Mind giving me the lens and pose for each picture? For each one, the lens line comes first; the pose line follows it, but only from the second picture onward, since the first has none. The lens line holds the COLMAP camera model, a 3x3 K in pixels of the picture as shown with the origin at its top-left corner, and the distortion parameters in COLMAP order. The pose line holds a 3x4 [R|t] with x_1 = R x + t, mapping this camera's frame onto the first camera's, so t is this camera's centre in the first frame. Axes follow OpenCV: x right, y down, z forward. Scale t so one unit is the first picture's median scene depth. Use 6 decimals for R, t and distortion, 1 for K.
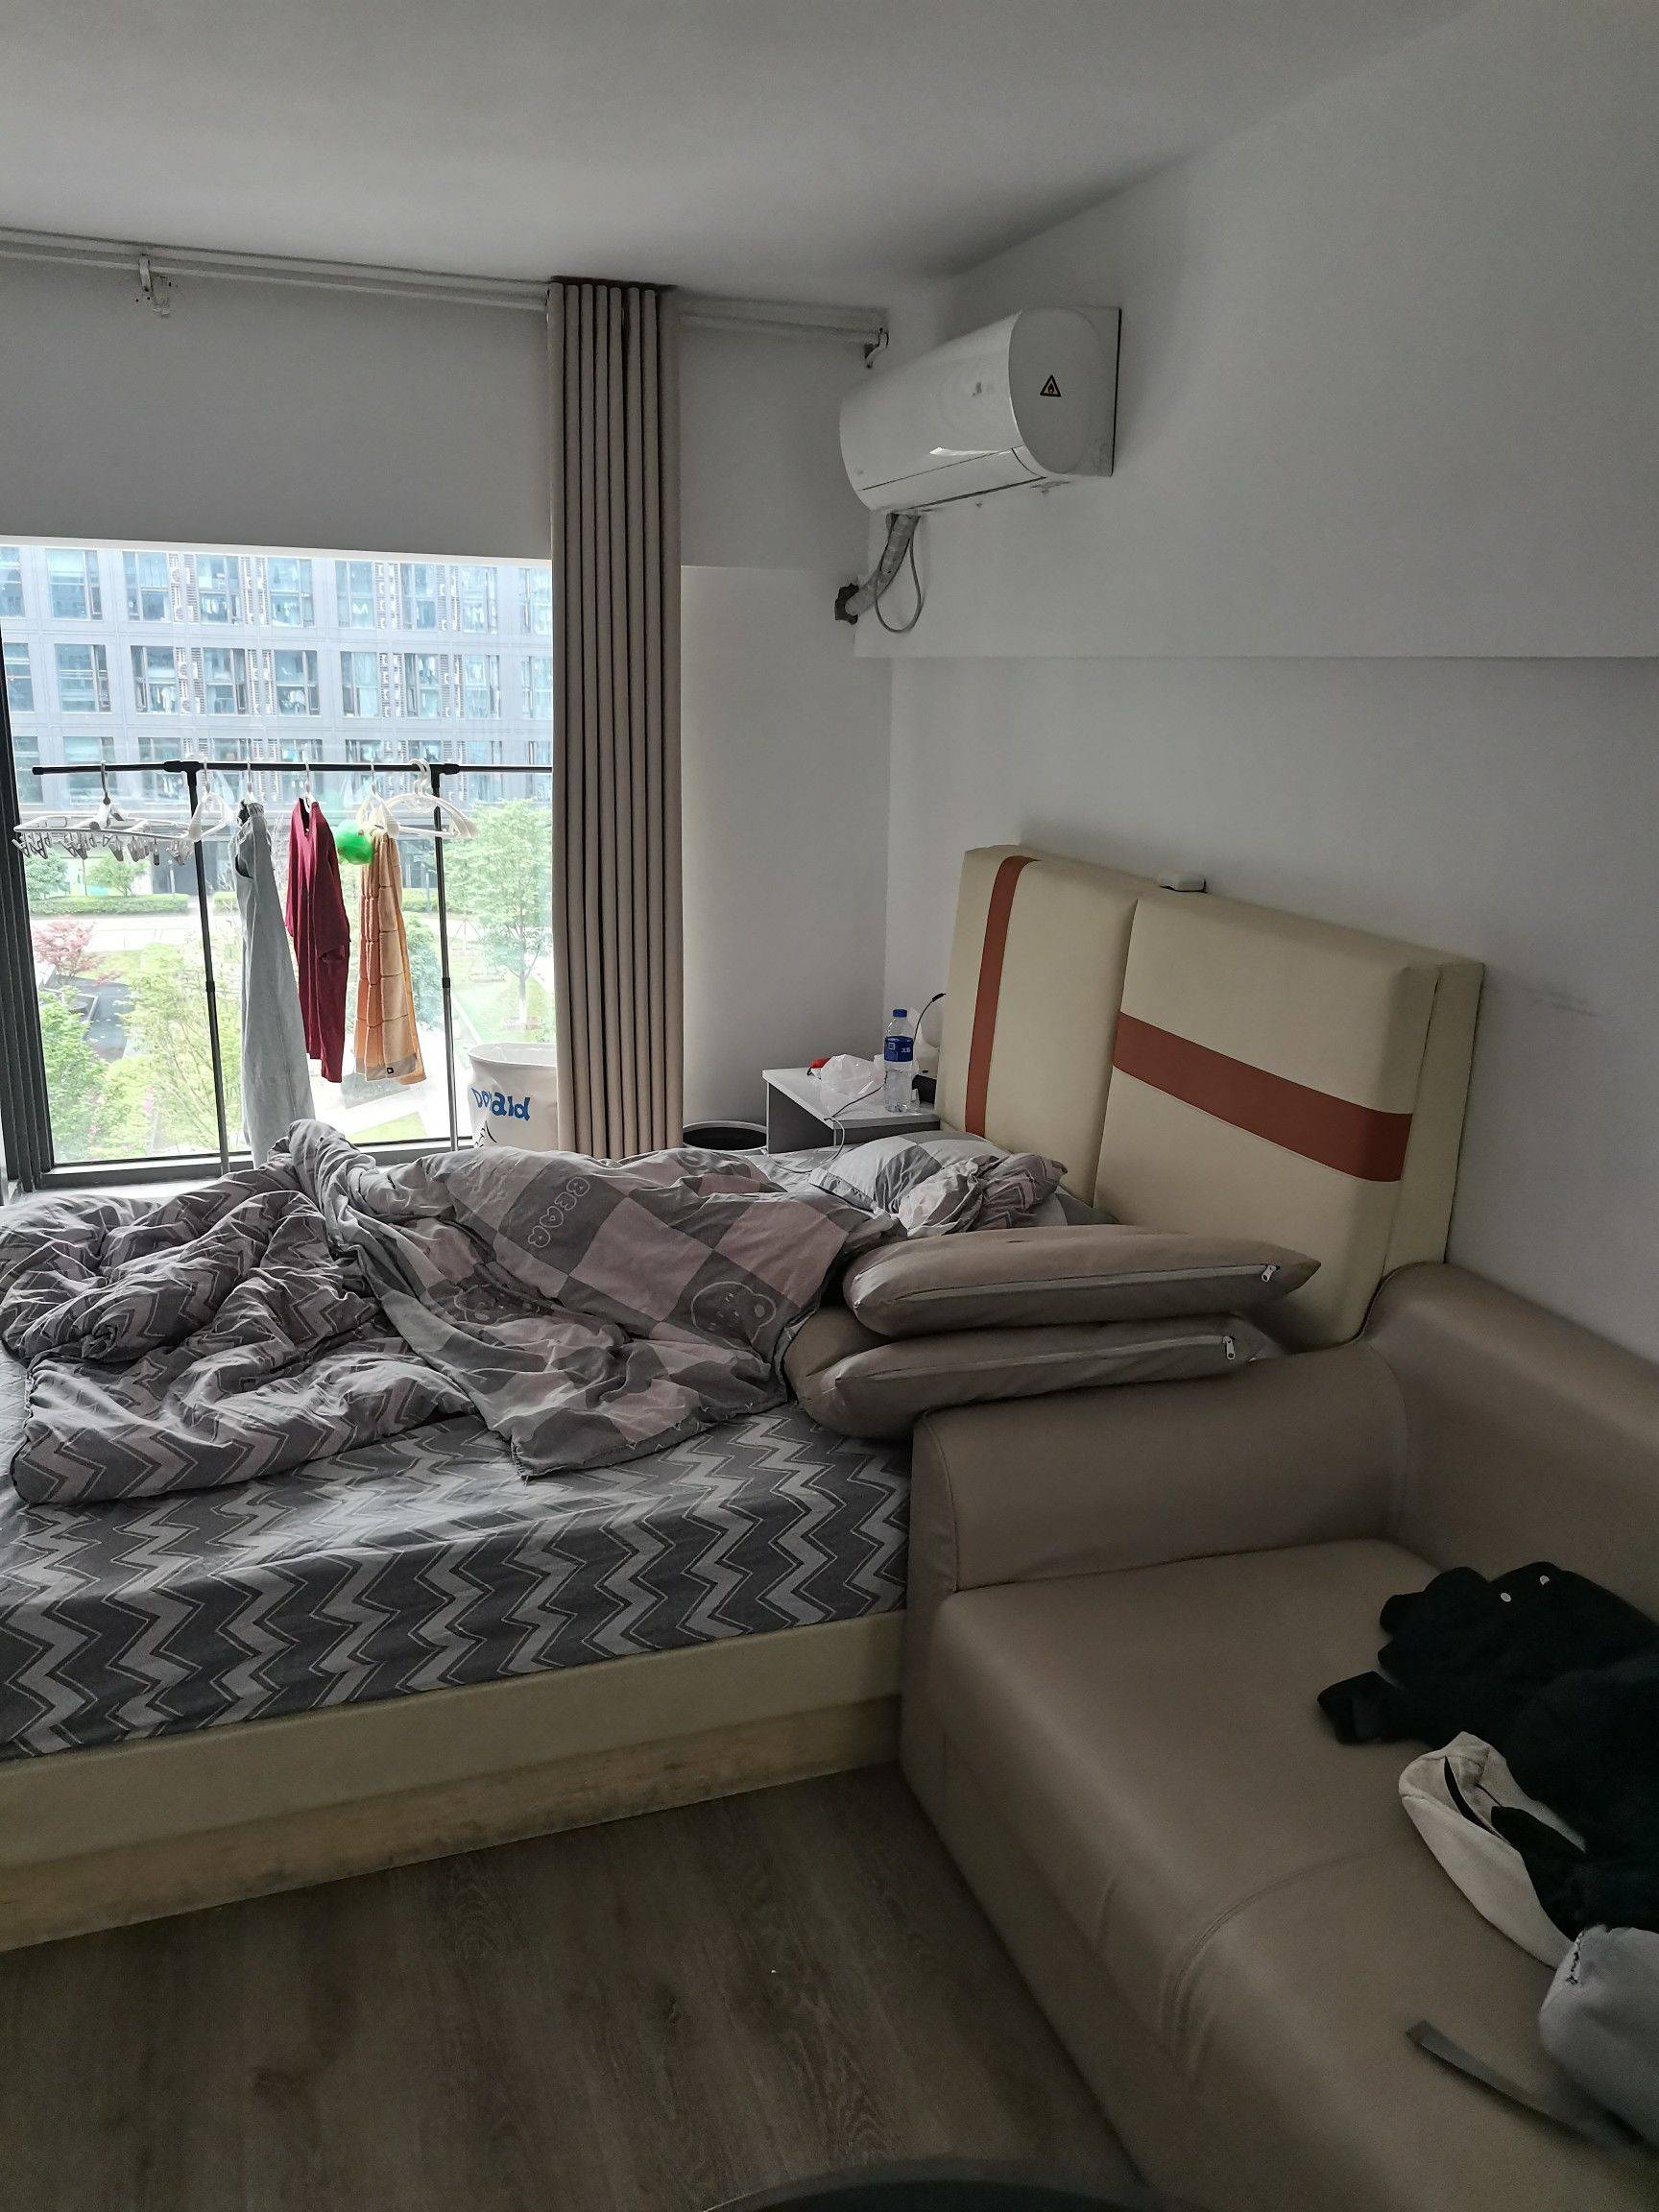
lens RADIAL K [[1676.5, 0, 829.5], [0, 1676.5, 1106.0], [0, 0, 1]] dist [0.024512, -0.003901]
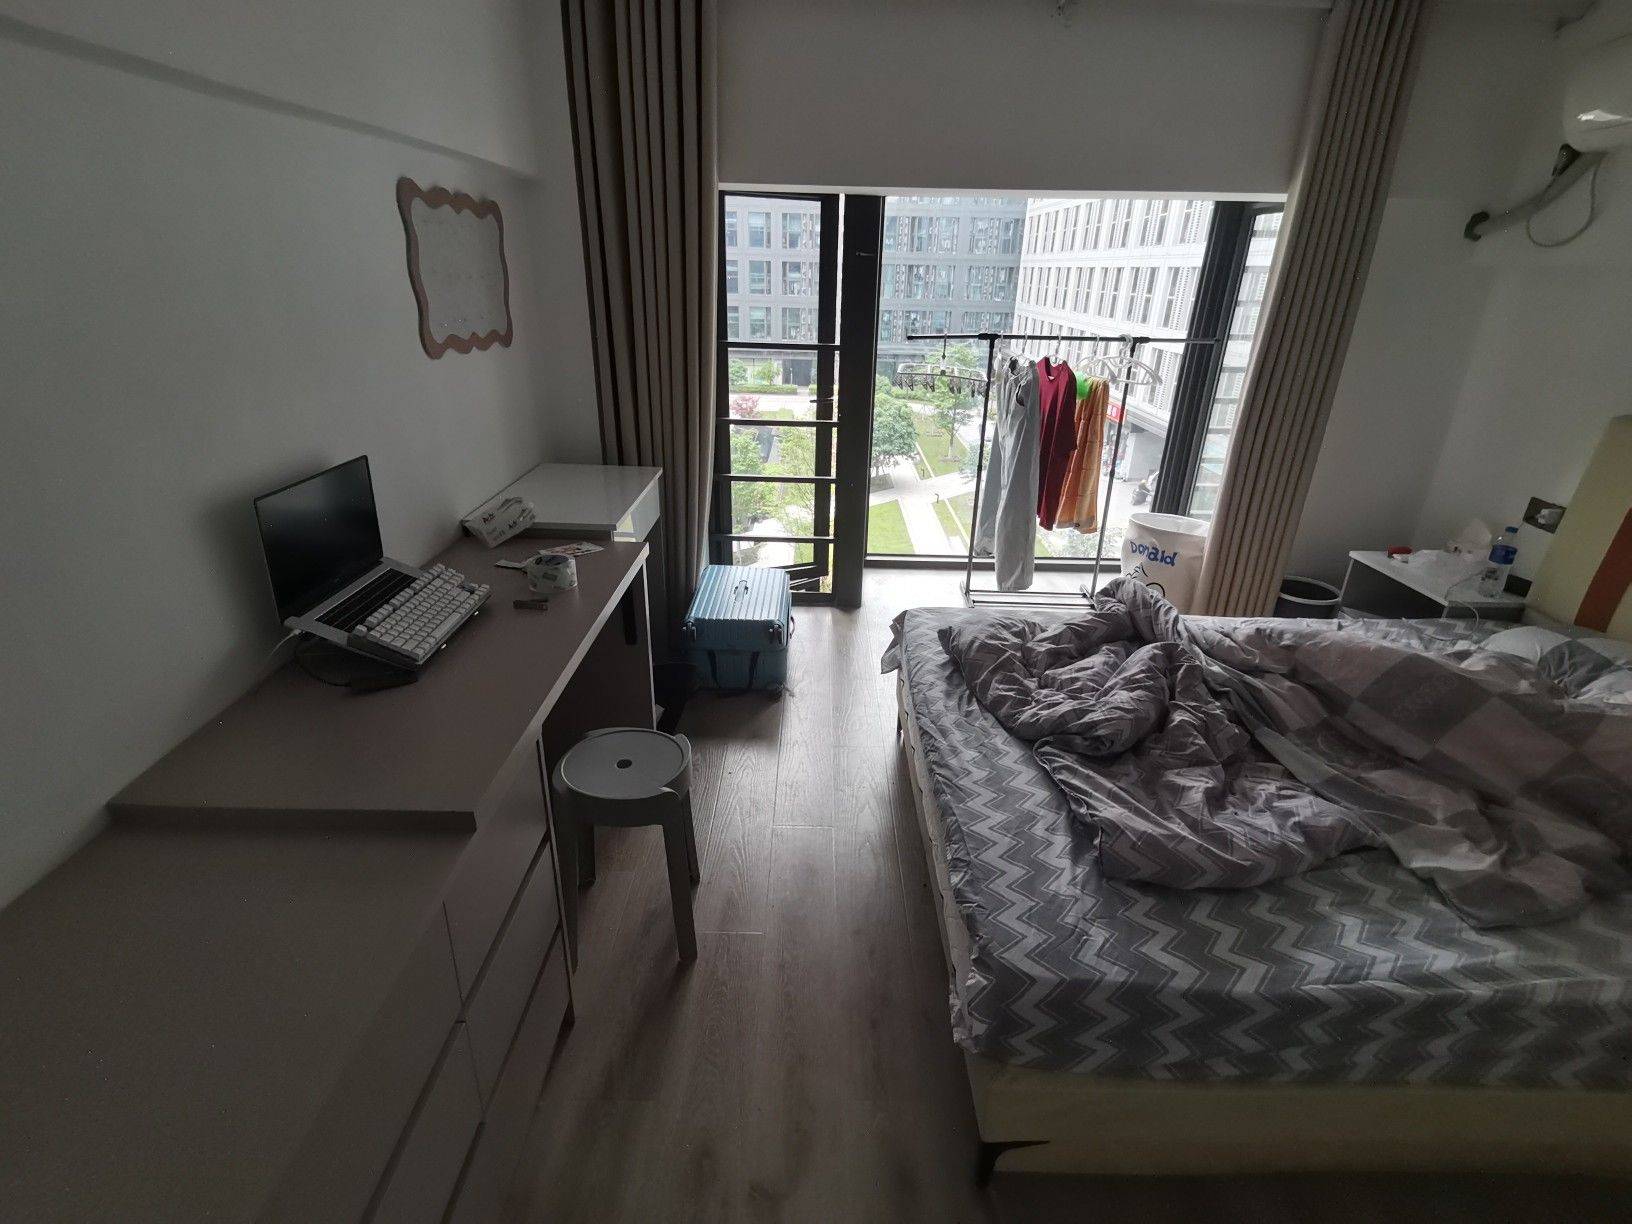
lens RADIAL K [[799.9, 0, 824.4], [0, 799.9, 620.0], [0, 0, 1]] dist [0.062273, -0.043055]
pose [[0.948404, 0.129634, -0.289353, -0.449407], [-0.084629, 0.982988, 0.163008, -0.066144], [0.305562, -0.130110, 0.943241, 0.244441]]
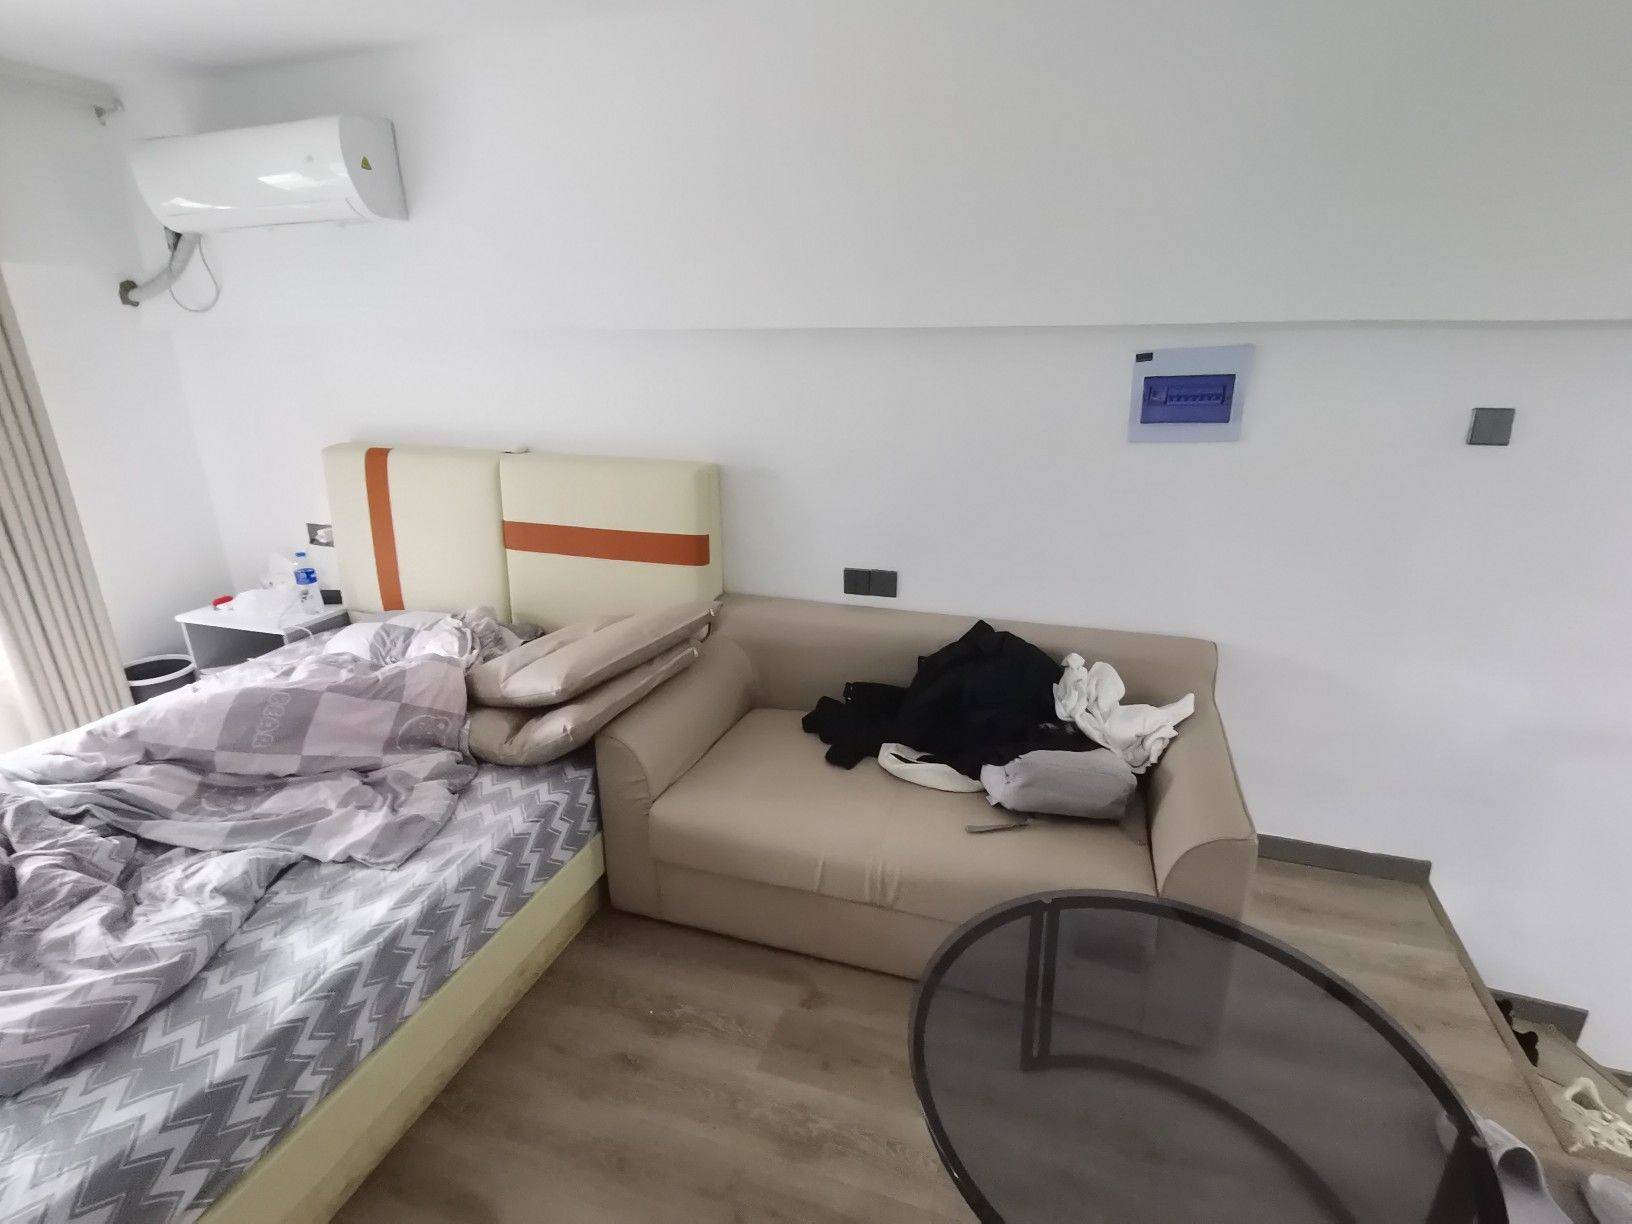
lens RADIAL K [[799.9, 0, 824.4], [0, 799.9, 620.0], [0, 0, 1]] dist [0.062273, -0.043055]
pose [[0.611254, -0.285148, 0.738281, -0.380561], [0.215965, 0.957533, 0.191024, -0.054742], [-0.761398, 0.042679, 0.646878, 0.162740]]
